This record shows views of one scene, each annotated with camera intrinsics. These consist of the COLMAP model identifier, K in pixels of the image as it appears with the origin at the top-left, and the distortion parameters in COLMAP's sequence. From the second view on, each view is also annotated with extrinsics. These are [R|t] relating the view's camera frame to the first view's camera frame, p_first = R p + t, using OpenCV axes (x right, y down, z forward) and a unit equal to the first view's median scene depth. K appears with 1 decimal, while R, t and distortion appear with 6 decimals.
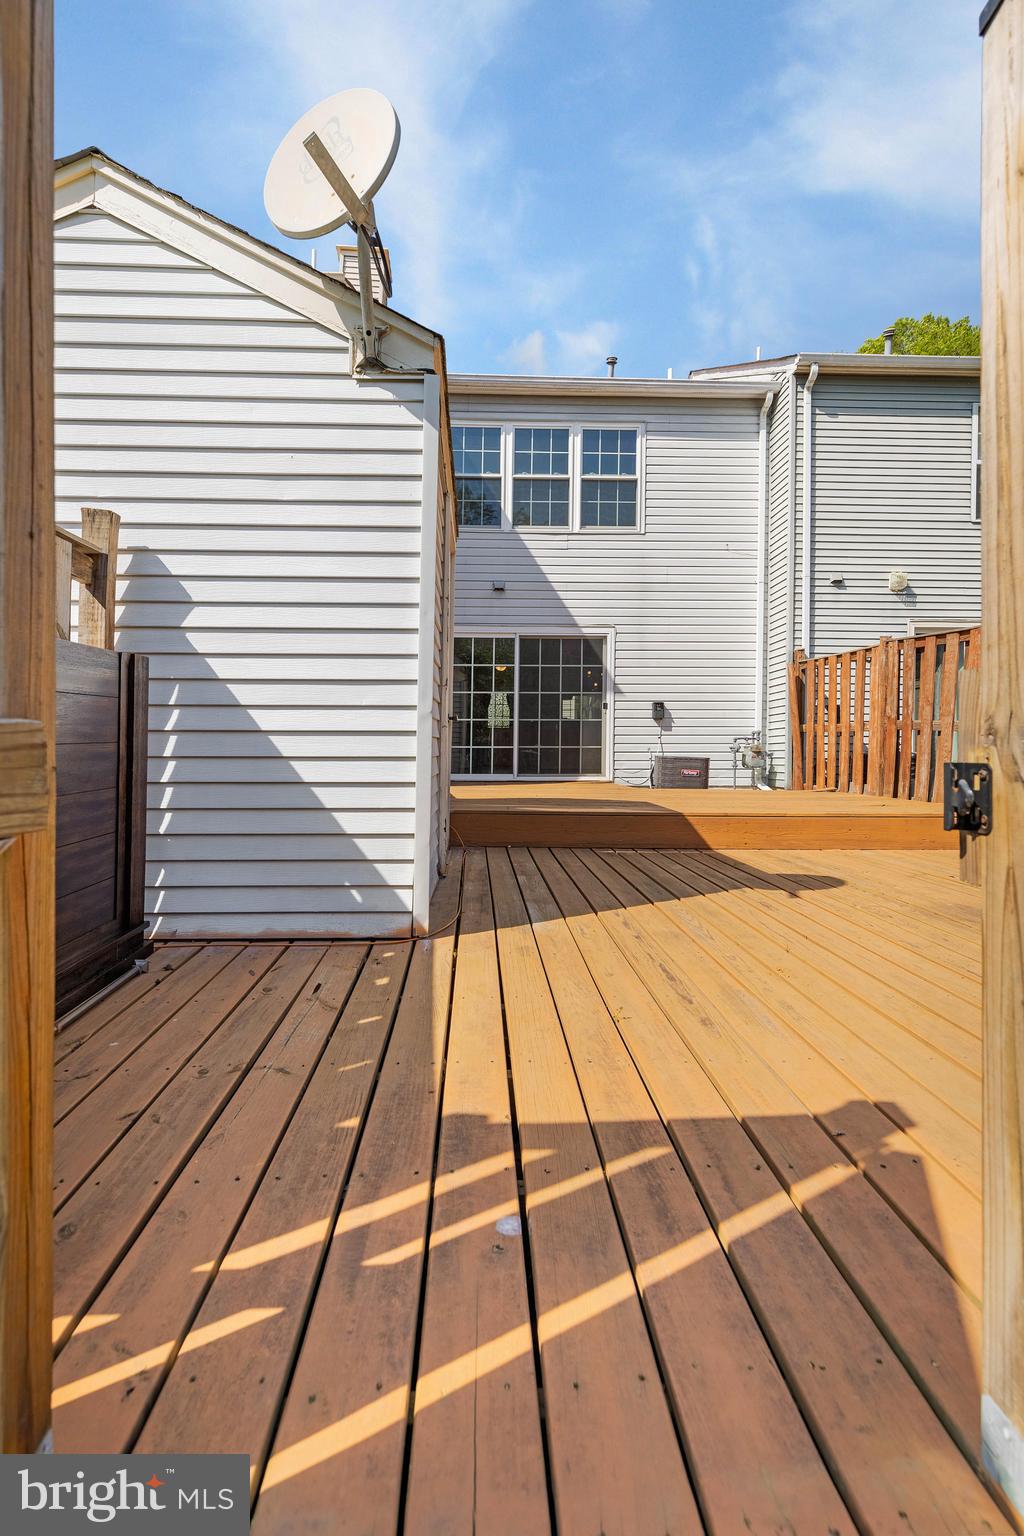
lens RADIAL K [[707.2, 0, 550.4], [0, 707.2, 755.4], [0, 0, 1]] dist [0.012632, -0.000164]
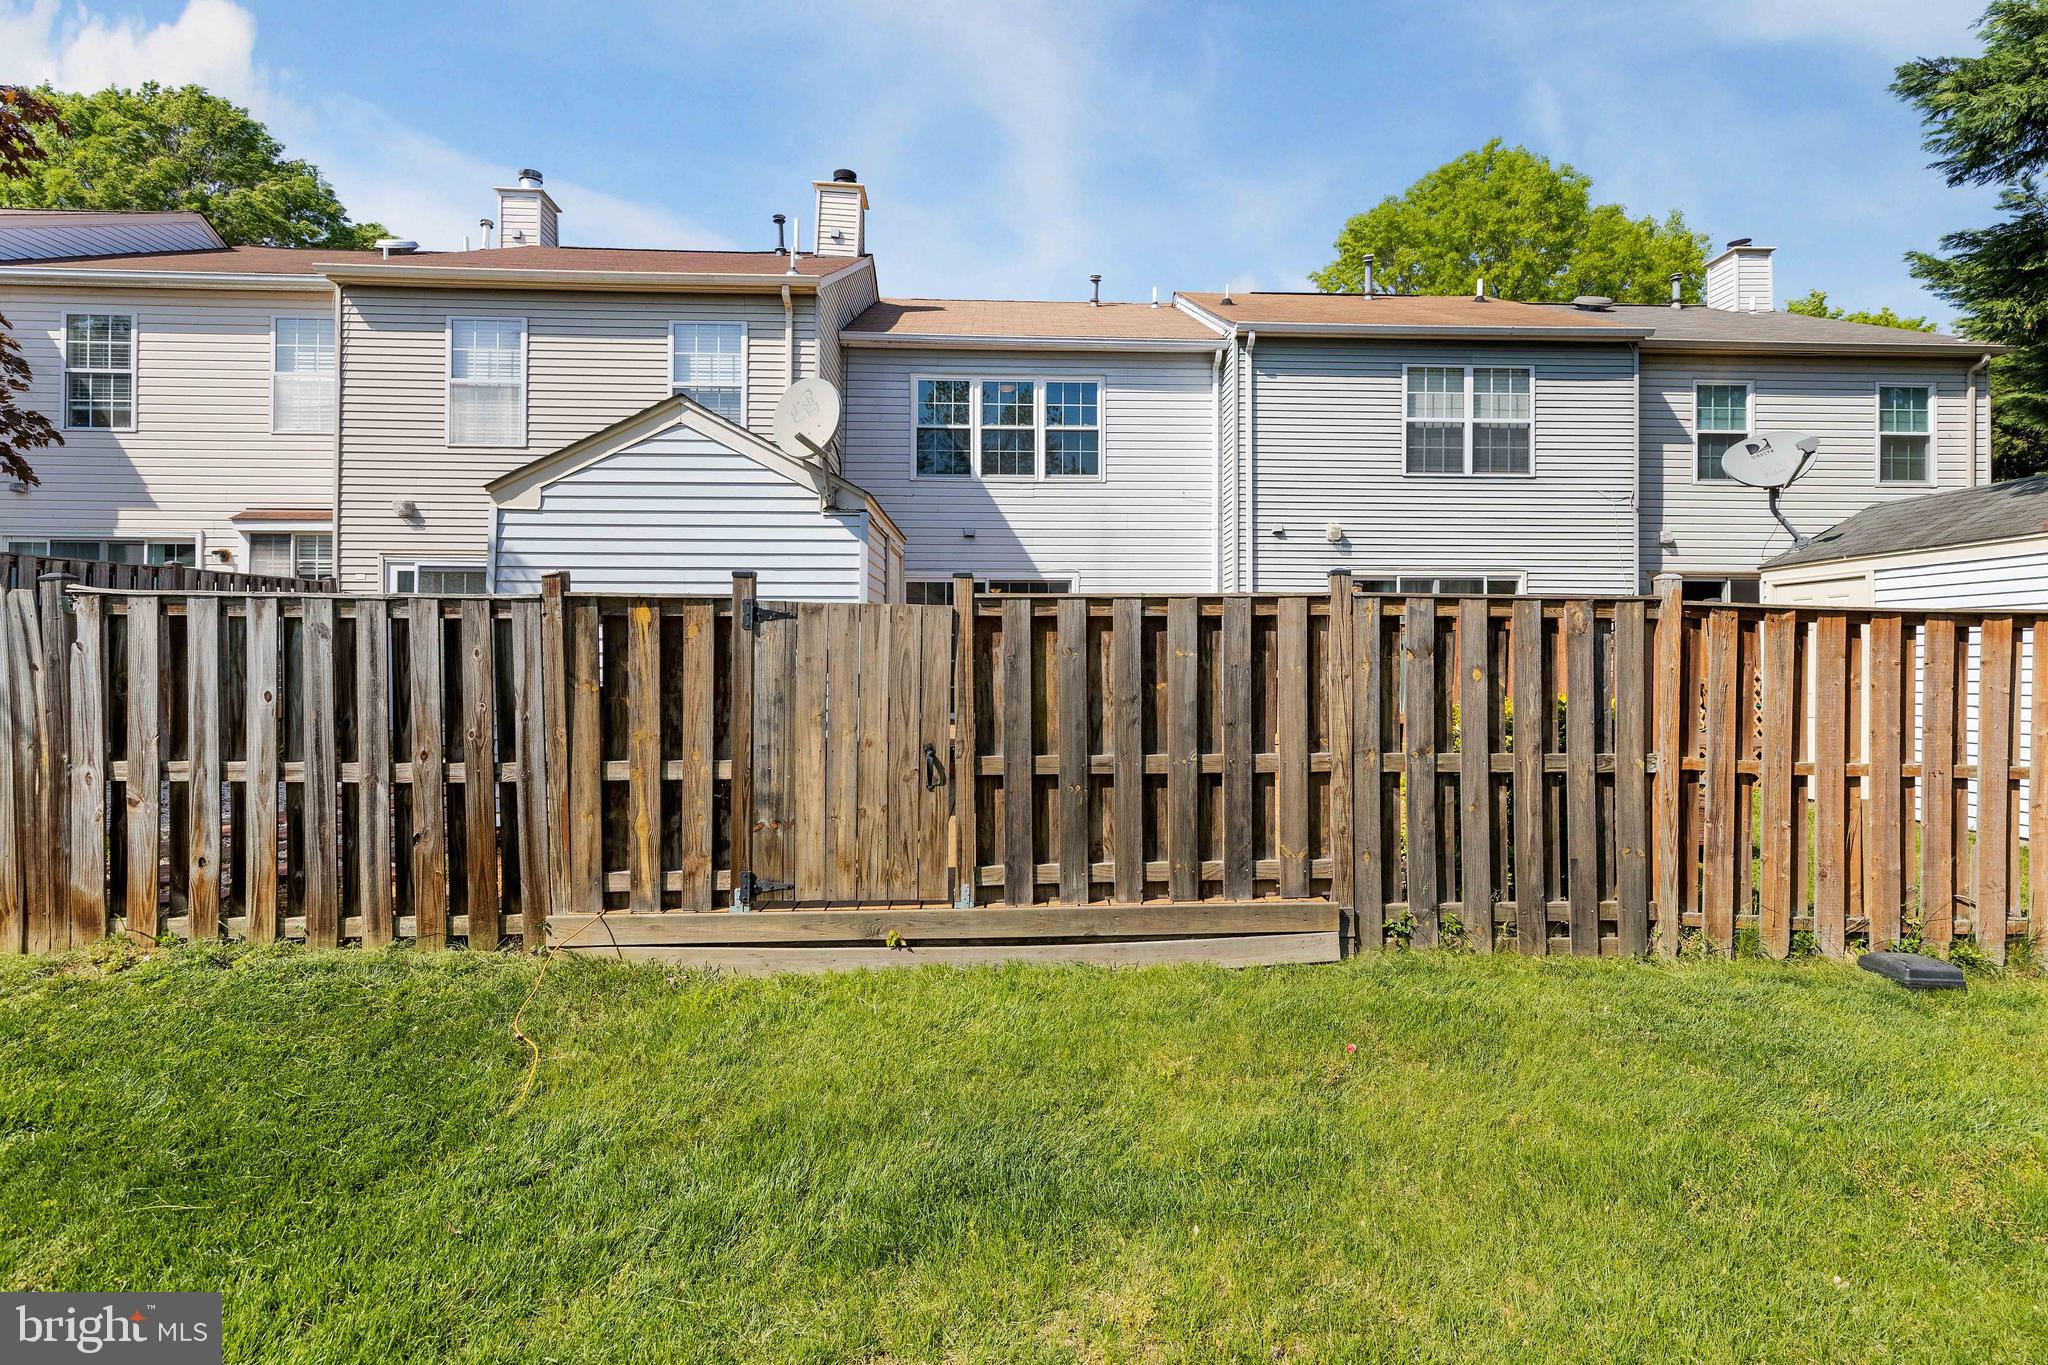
lens RADIAL K [[943.0, 0, 1027.4], [0, 943.0, 674.2], [0, 0, 1]] dist [0.012632, -0.000164]
pose [[0.996742, -0.009864, -0.080052, 0.130591], [0.010452, 0.999921, 0.006928, -0.042665], [0.079978, -0.007743, 0.996767, -0.407808]]
